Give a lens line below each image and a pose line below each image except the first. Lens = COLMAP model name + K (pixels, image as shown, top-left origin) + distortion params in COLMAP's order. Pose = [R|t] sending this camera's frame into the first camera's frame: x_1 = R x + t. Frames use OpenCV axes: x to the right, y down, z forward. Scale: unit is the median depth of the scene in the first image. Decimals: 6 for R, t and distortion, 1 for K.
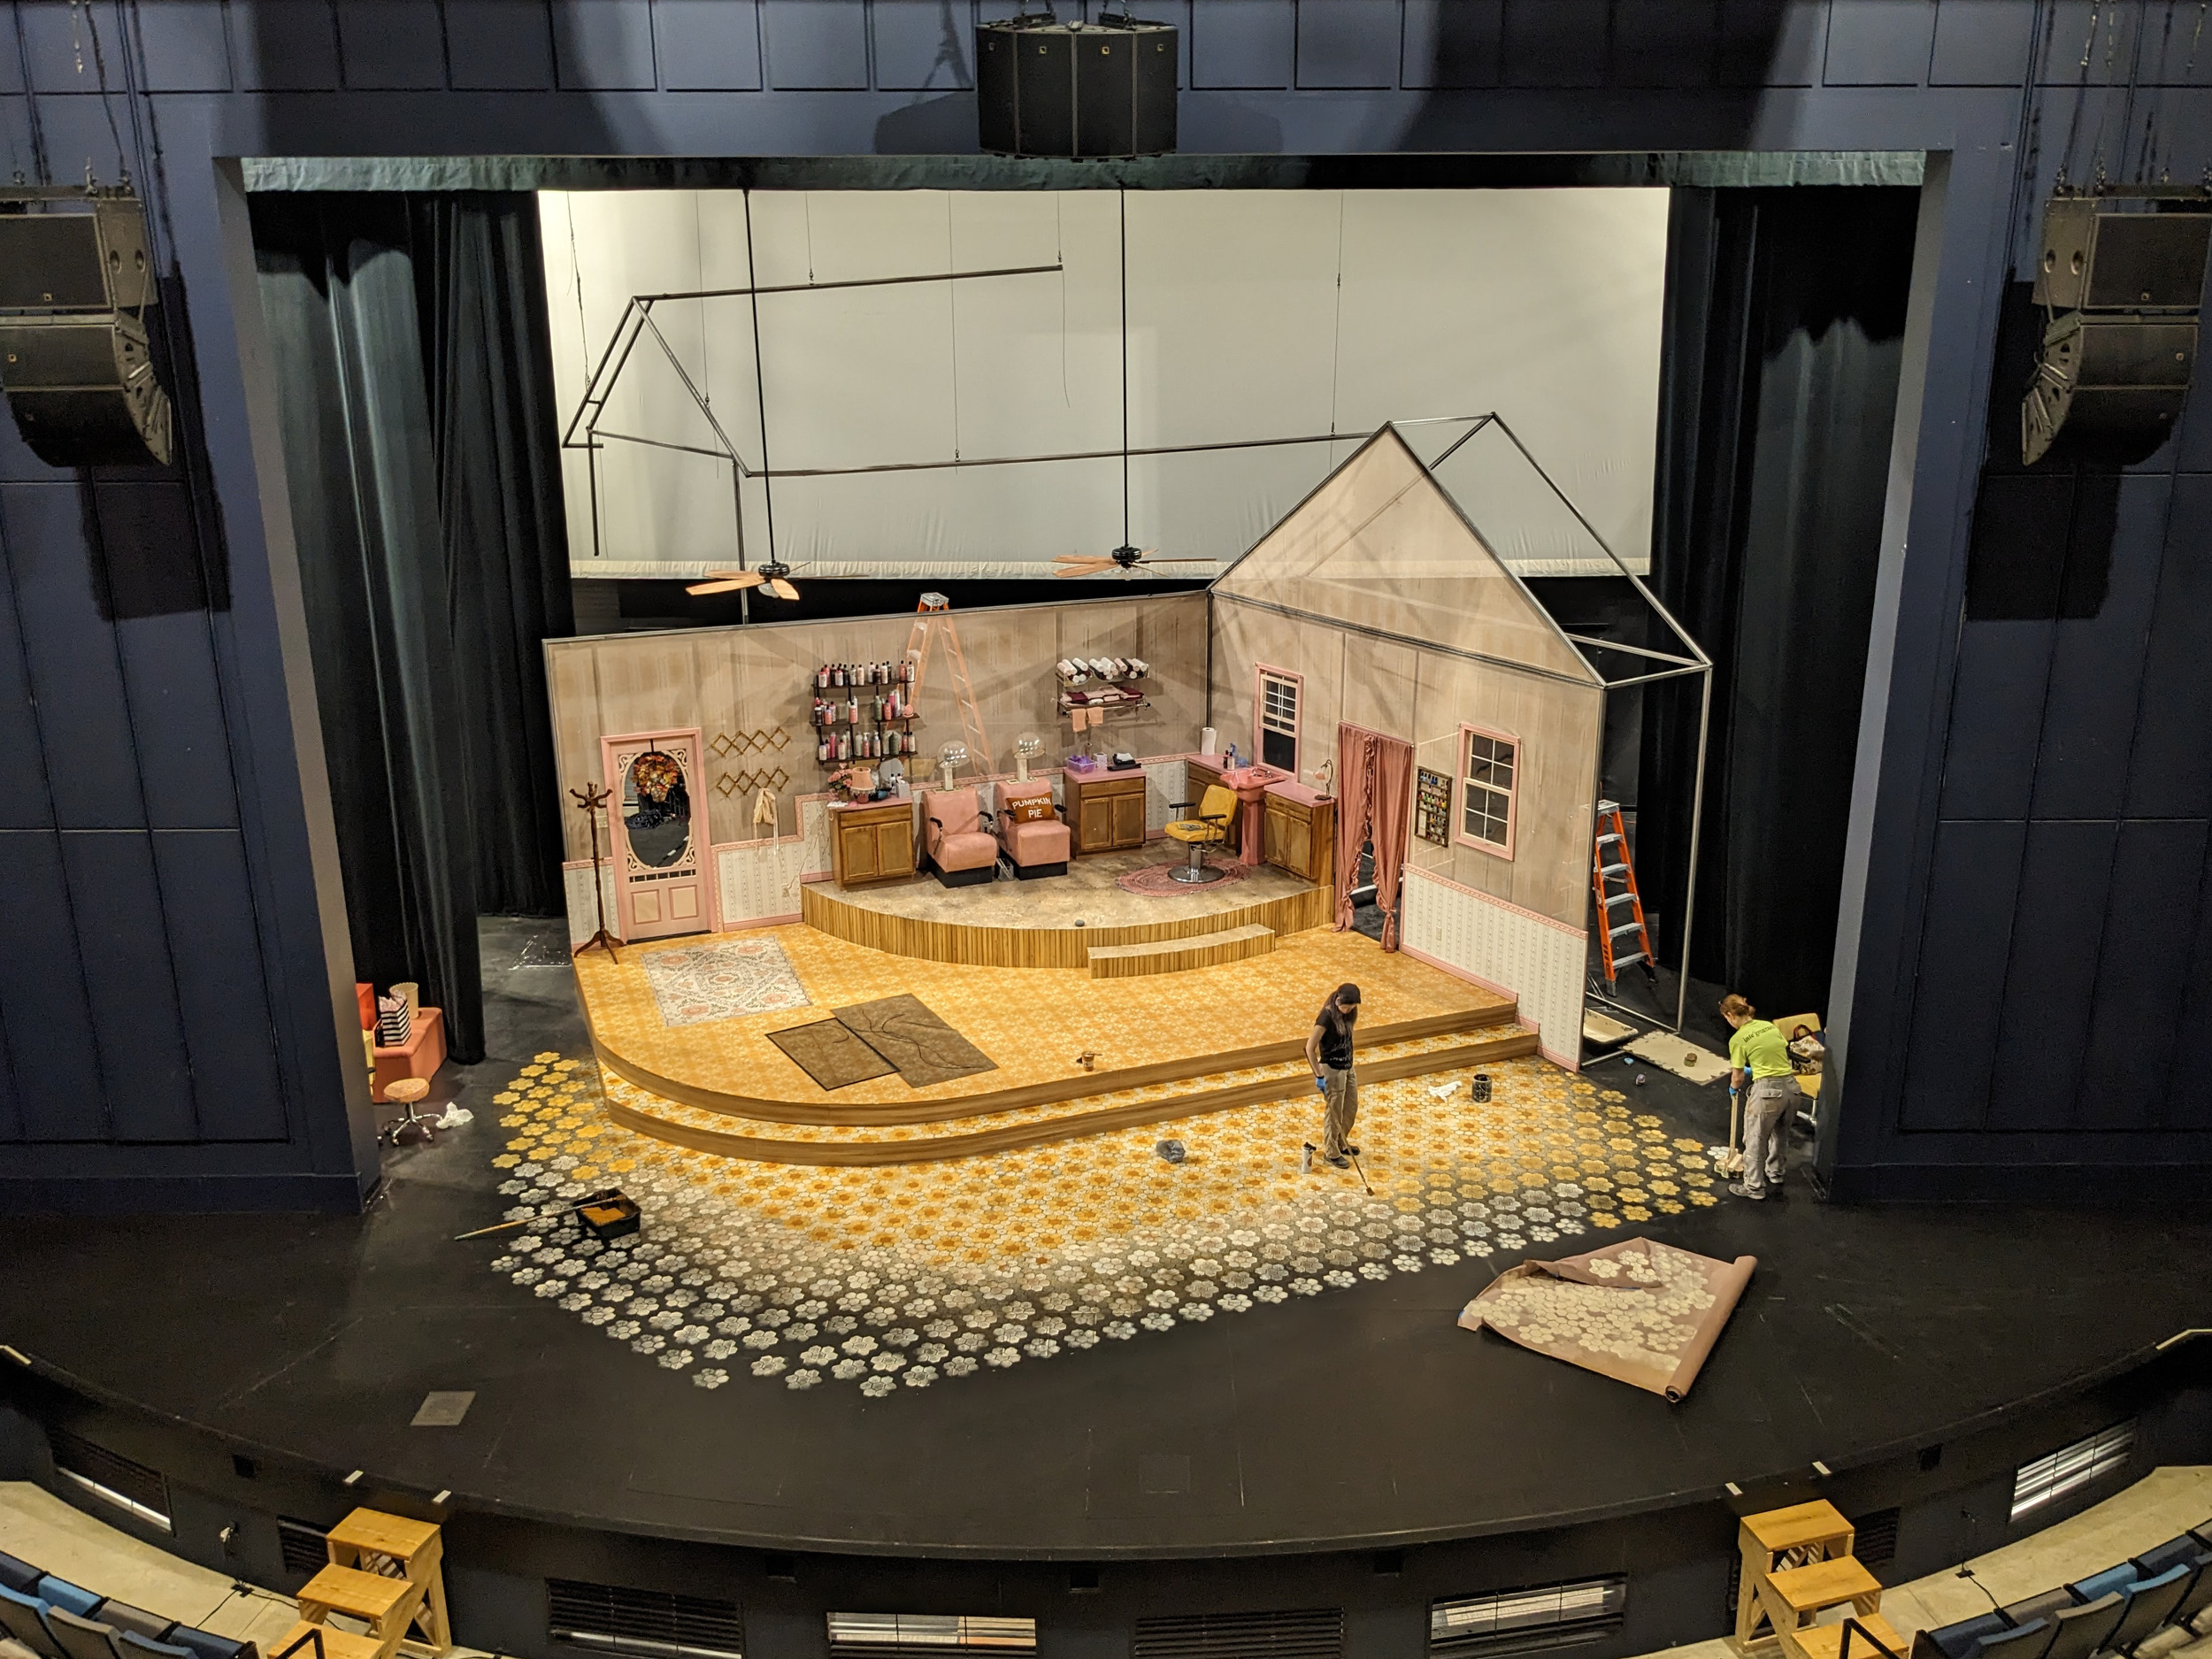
lens RADIAL K [[1733.4, 0, 1065.9], [0, 1733.4, 625.9], [0, 0, 1]] dist [0.066398, -0.087102]
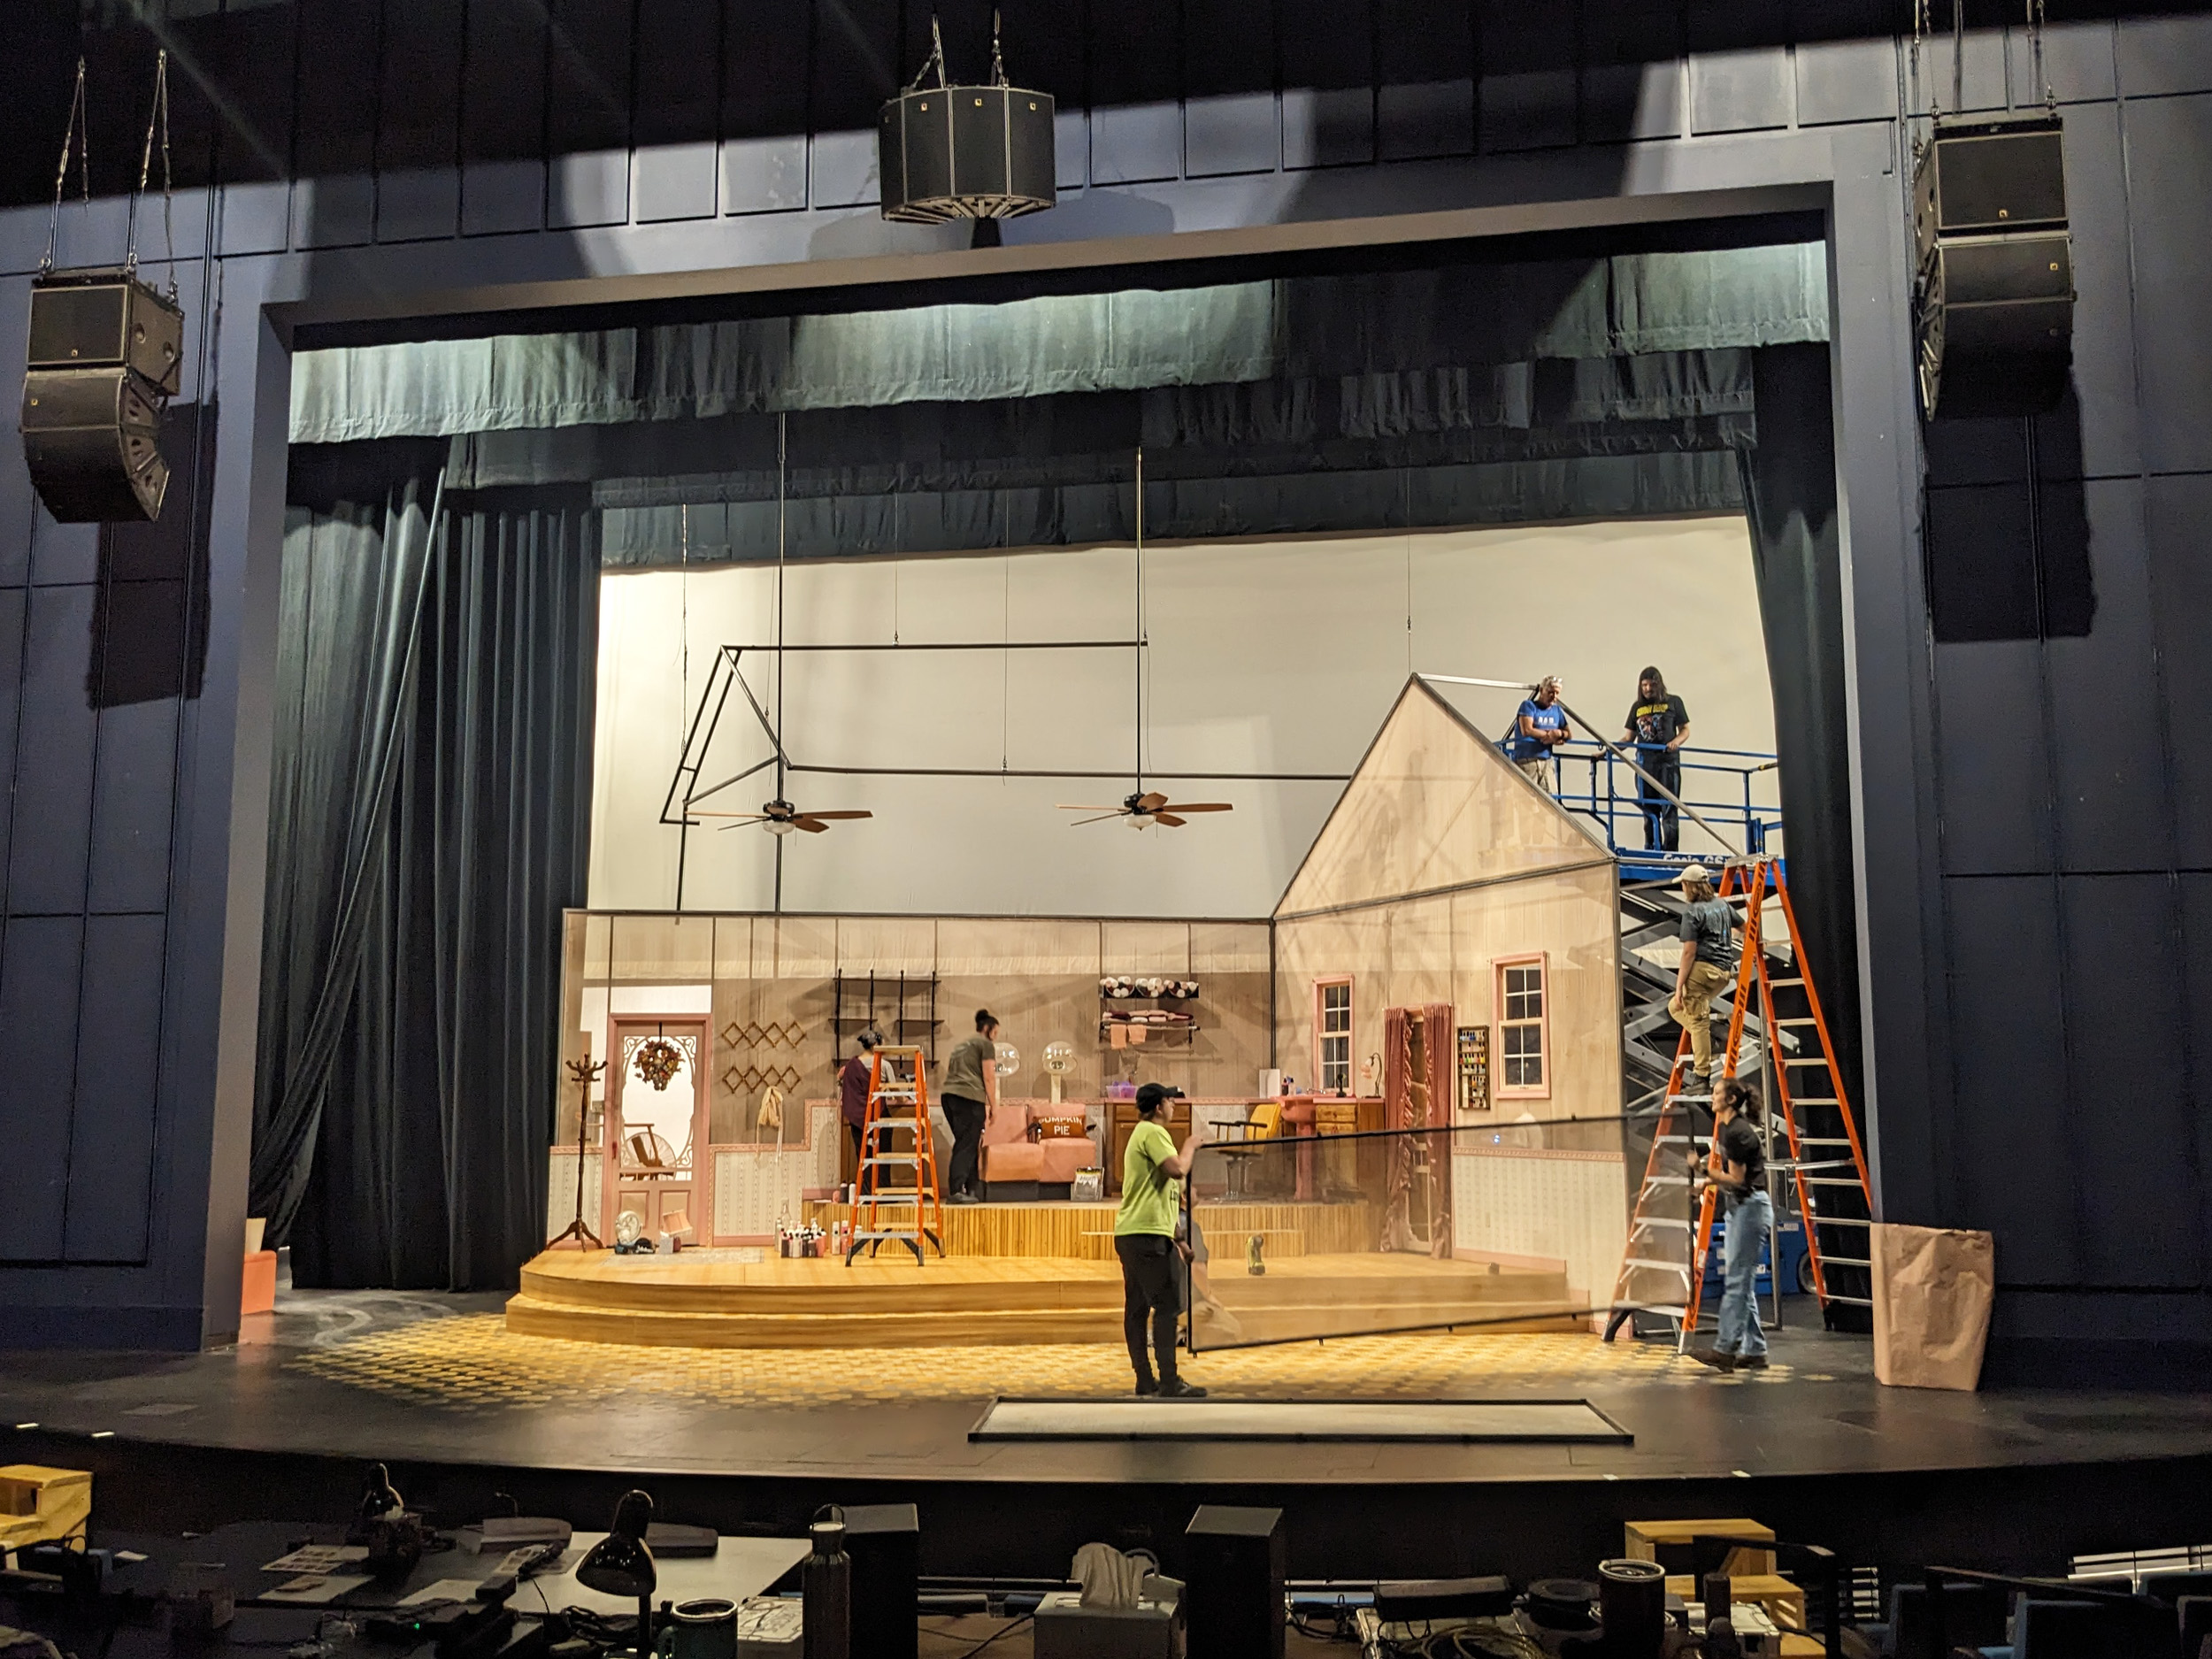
lens RADIAL K [[1805.5, 0, 1108.0], [0, 1805.5, 755.1], [0, 0, 1]] dist [0.089035, -0.178412]
pose [[0.986213, -0.019688, -0.164305, 0.180274], [-0.043875, 0.926254, -0.374338, 0.305358], [0.159558, 0.376386, 0.912620, 0.072440]]
